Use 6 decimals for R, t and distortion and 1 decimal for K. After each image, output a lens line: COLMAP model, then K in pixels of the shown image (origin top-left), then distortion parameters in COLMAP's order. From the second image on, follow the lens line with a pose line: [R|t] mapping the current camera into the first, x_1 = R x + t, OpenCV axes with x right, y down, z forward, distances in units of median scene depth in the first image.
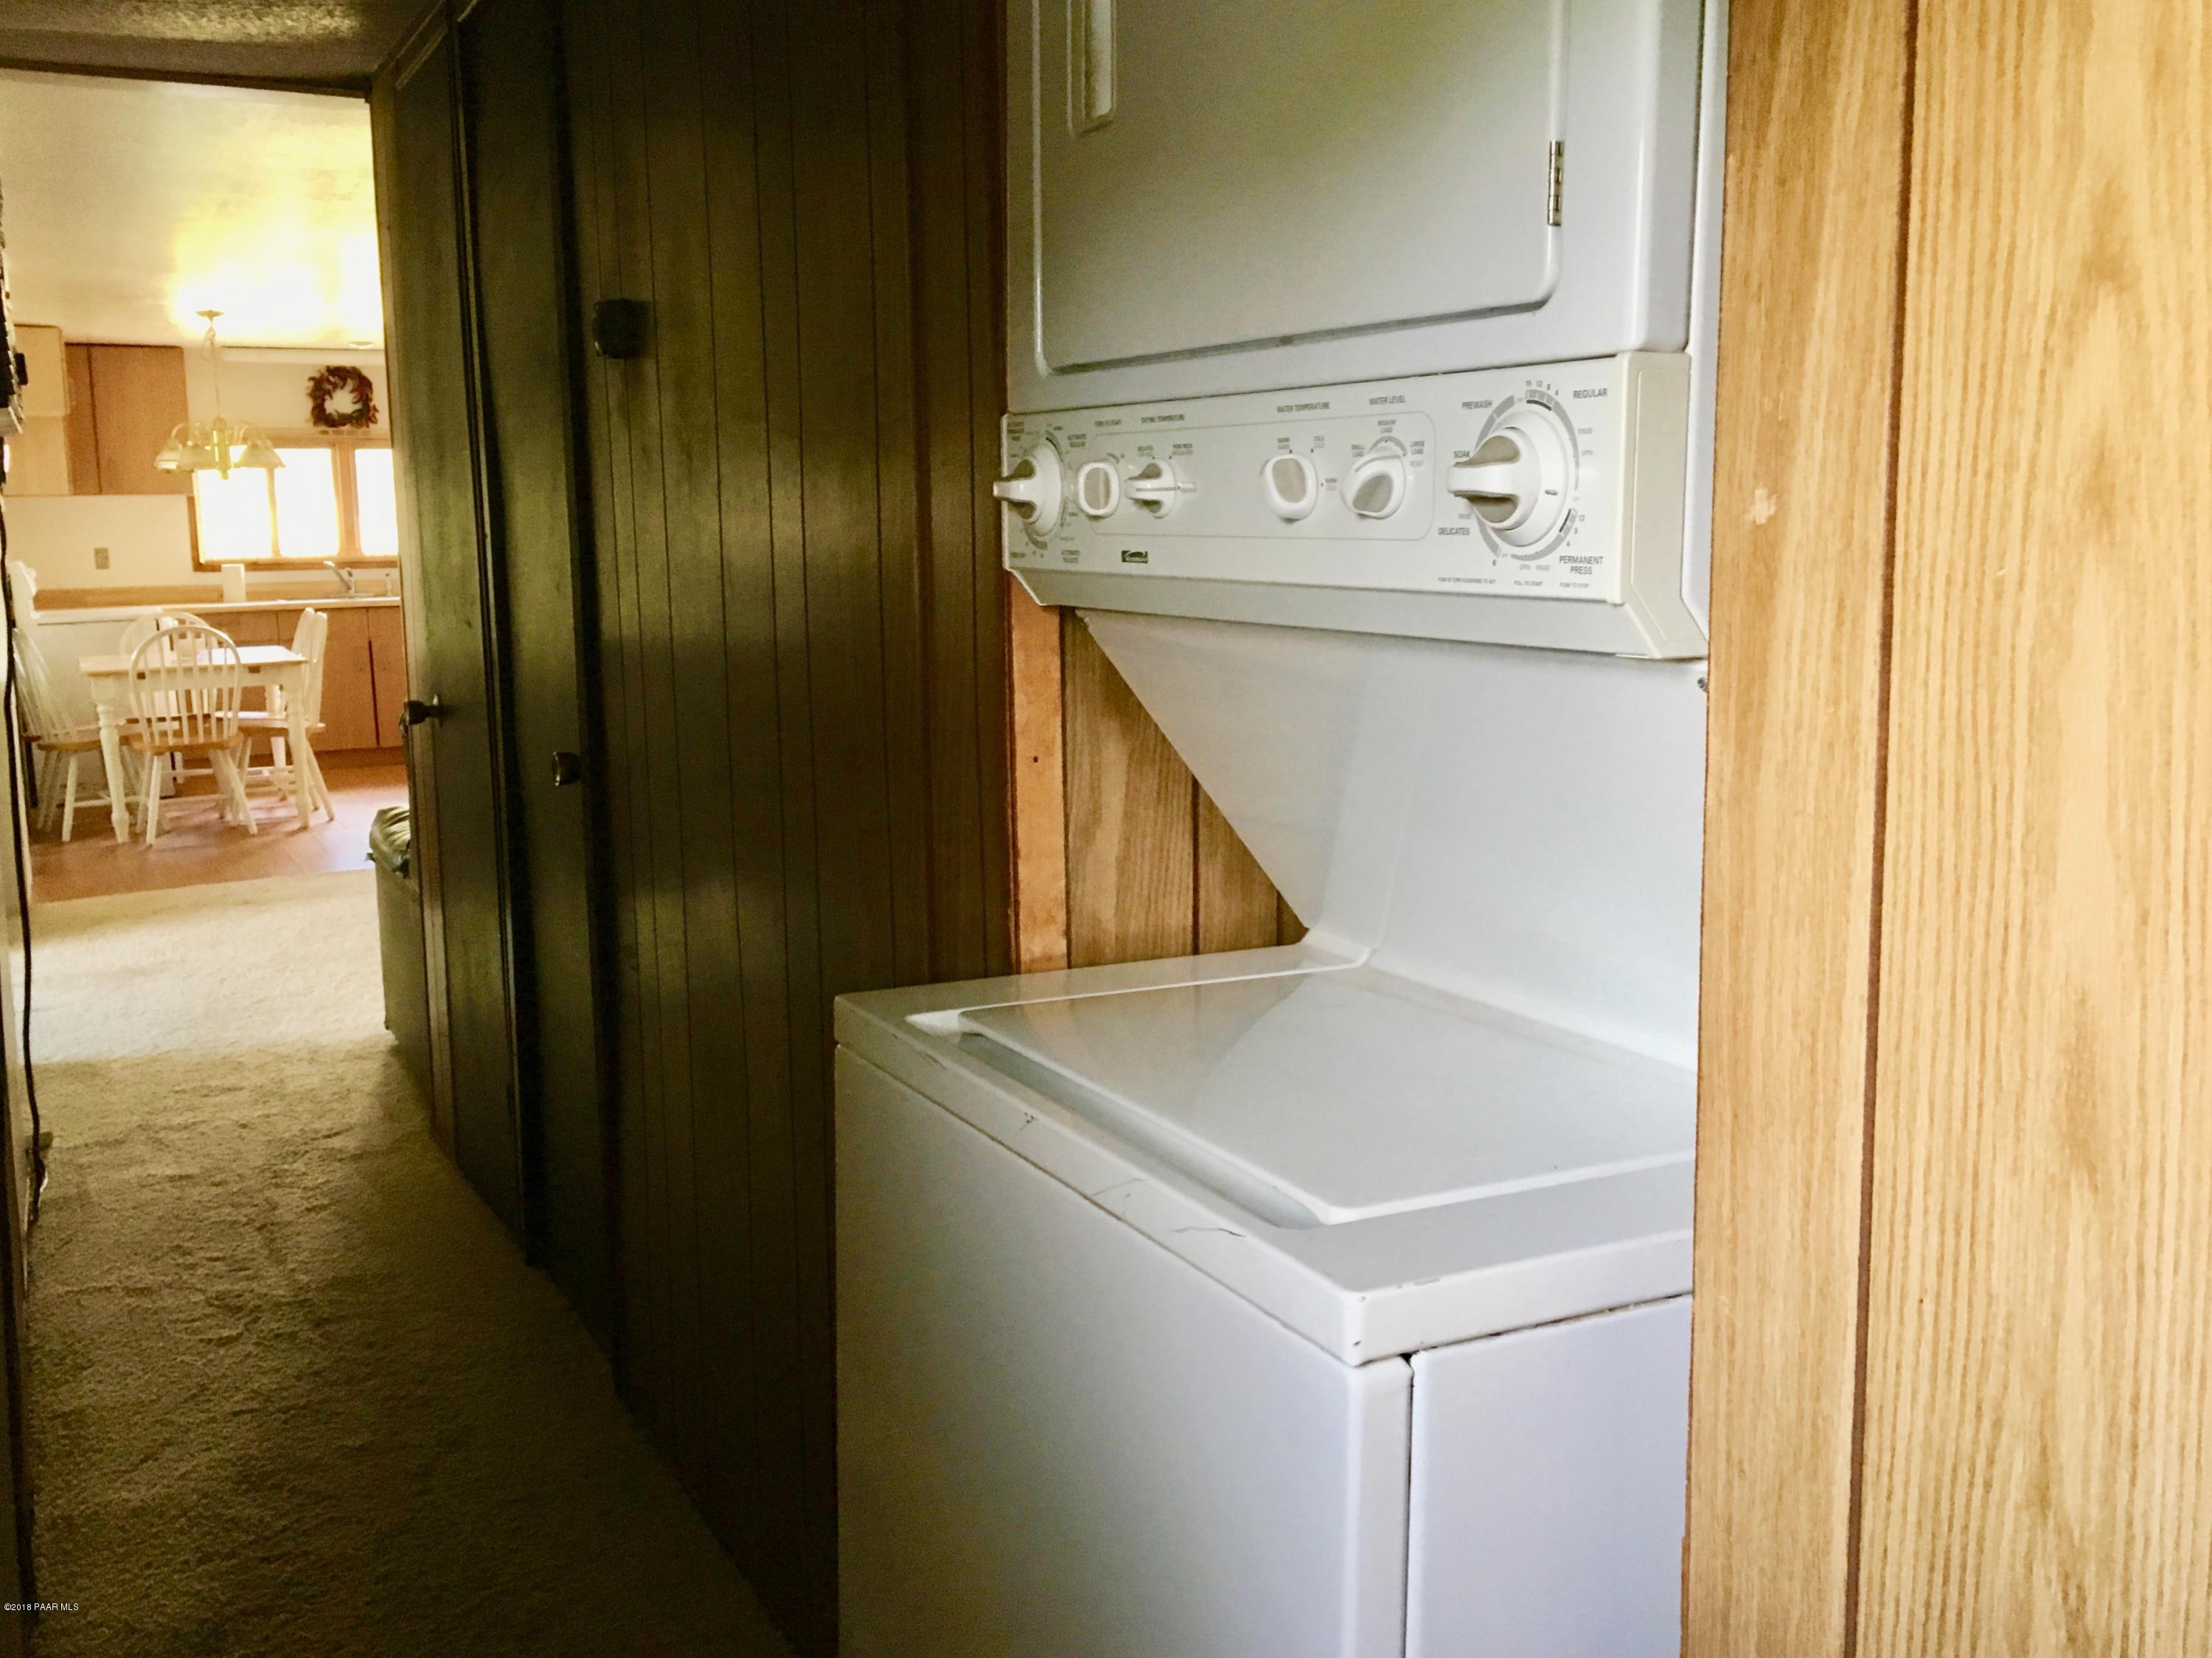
lens RADIAL K [[2091.5, 0, 1106.0], [0, 2091.5, 829.0], [0, 0, 1]] dist [0.066123, -0.099438]
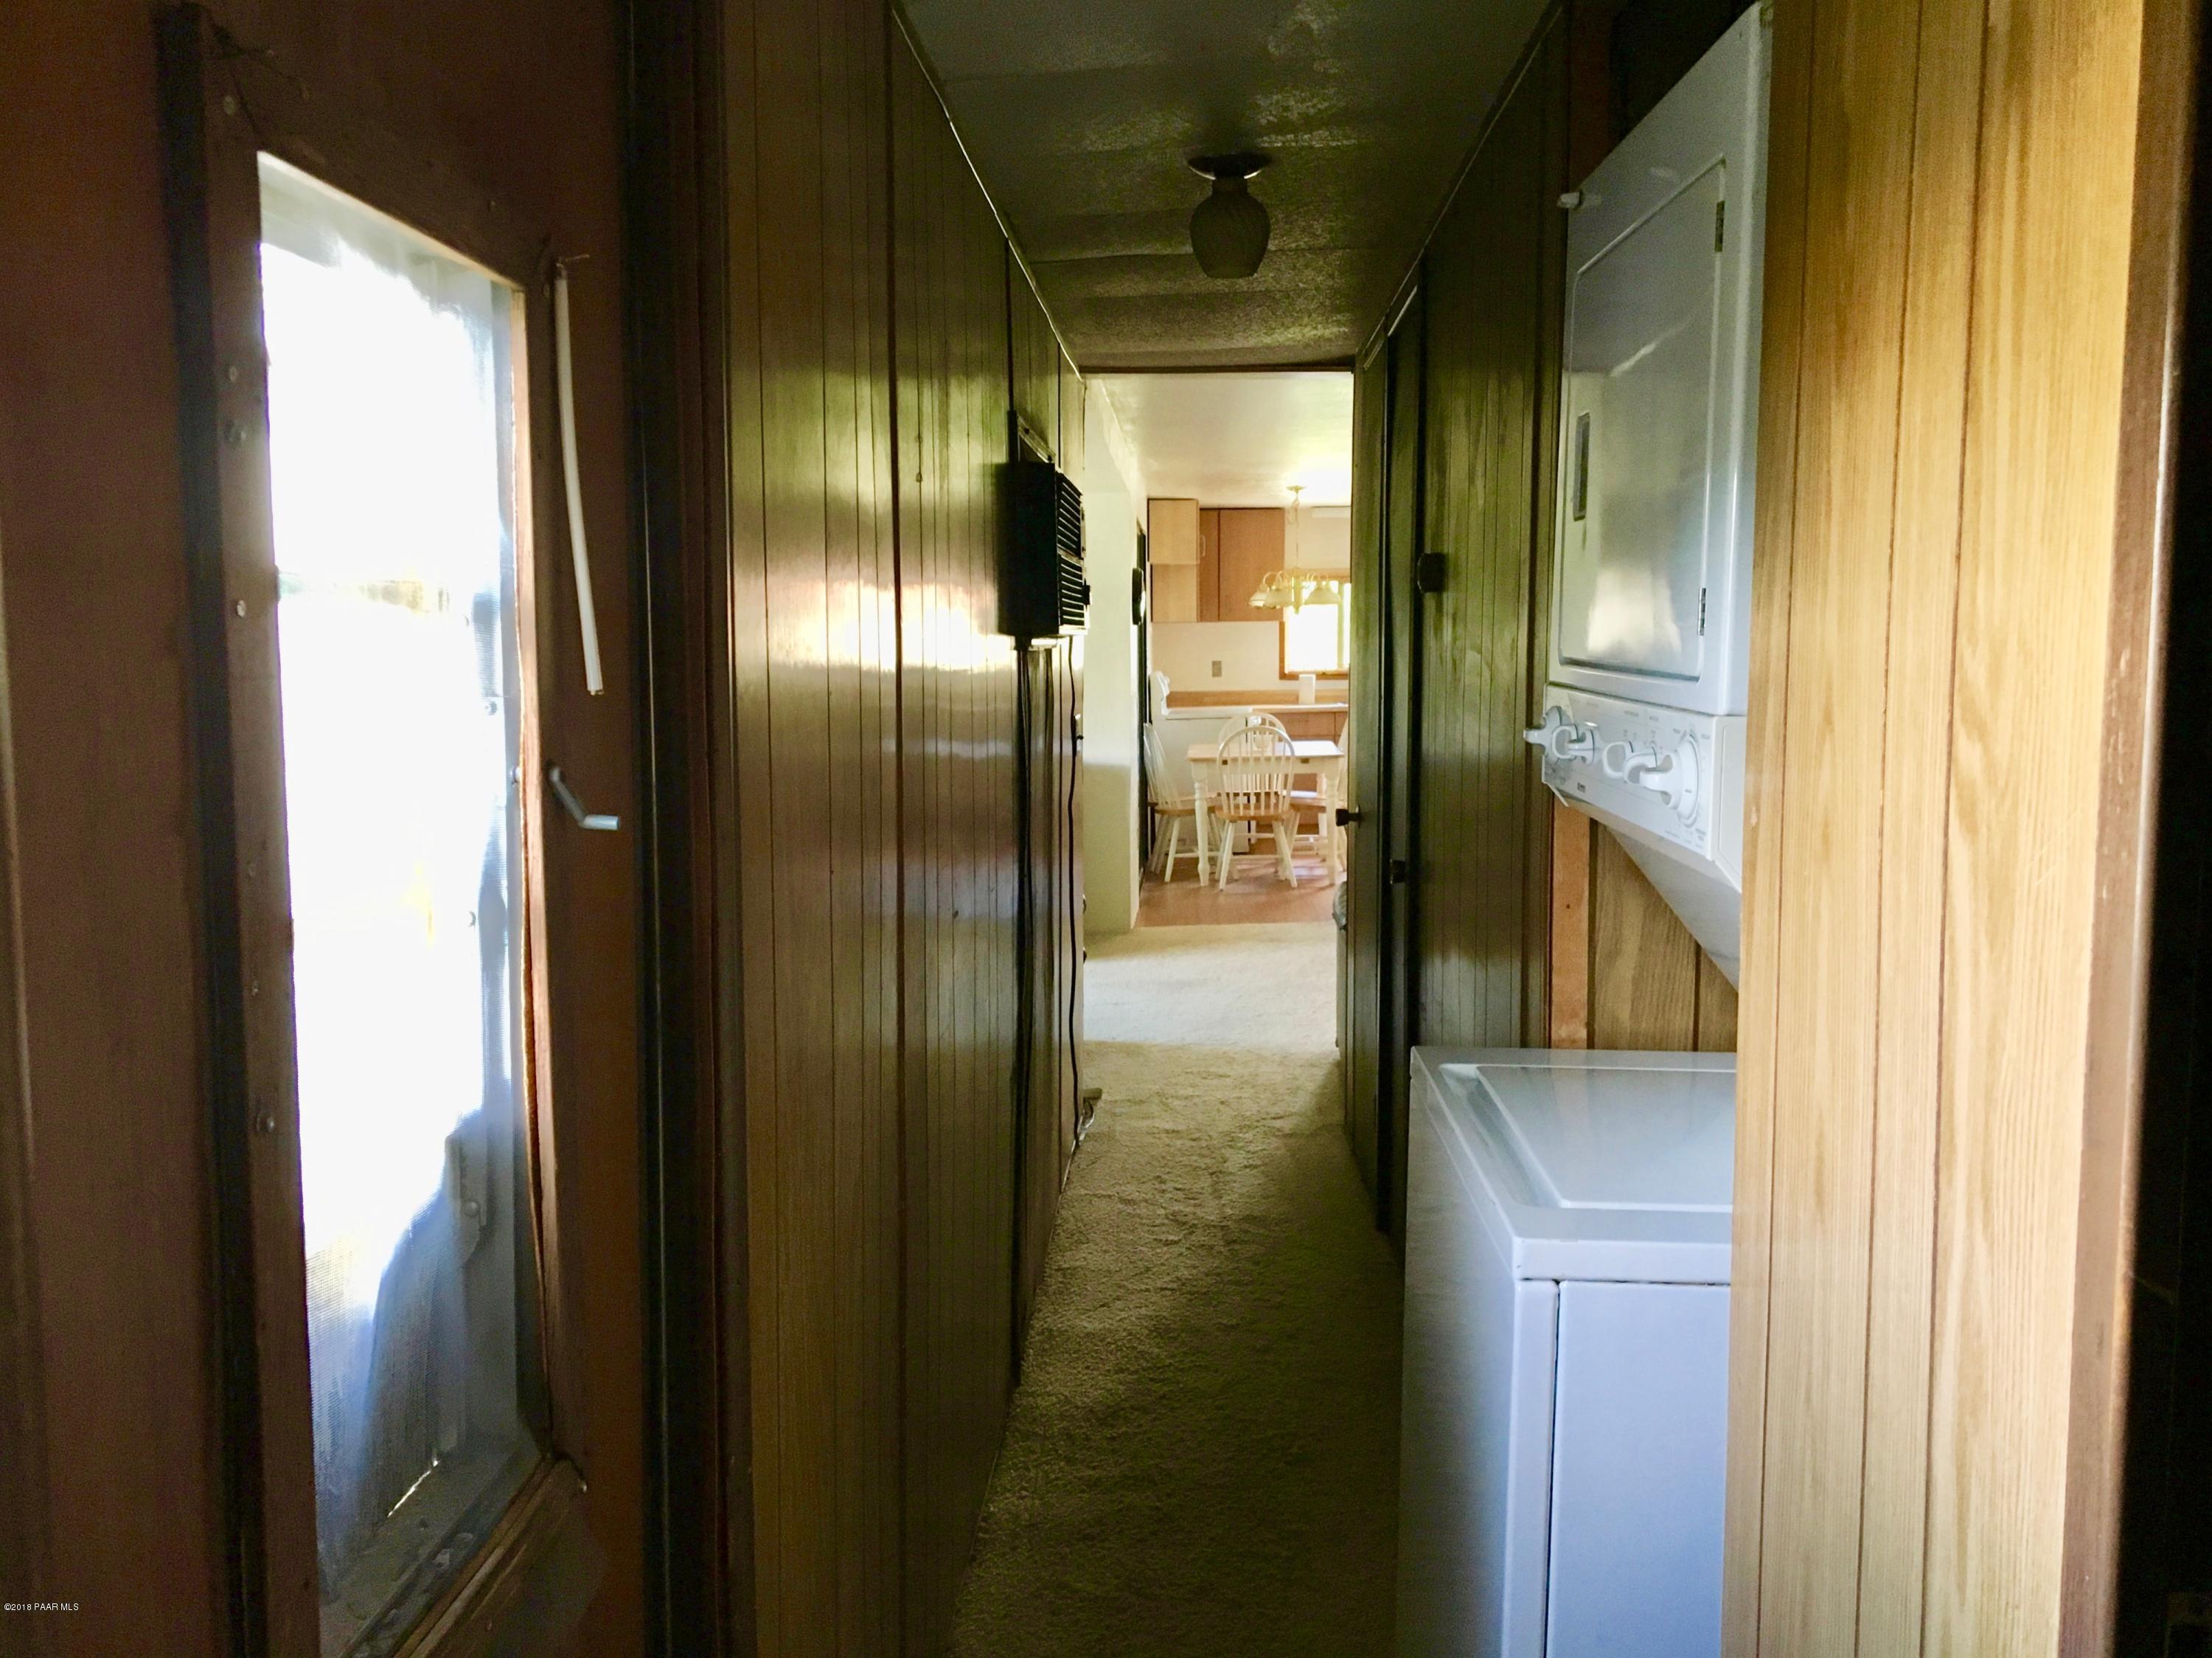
lens RADIAL K [[1905.2, 0, 1106.0], [0, 1905.2, 829.0], [0, 0, 1]] dist [0.106496, -0.153754]
pose [[0.865423, 0.061356, -0.497270, 0.158390], [-0.077666, 0.996905, -0.012162, -0.020288], [0.494985, 0.049146, 0.867510, -0.158596]]
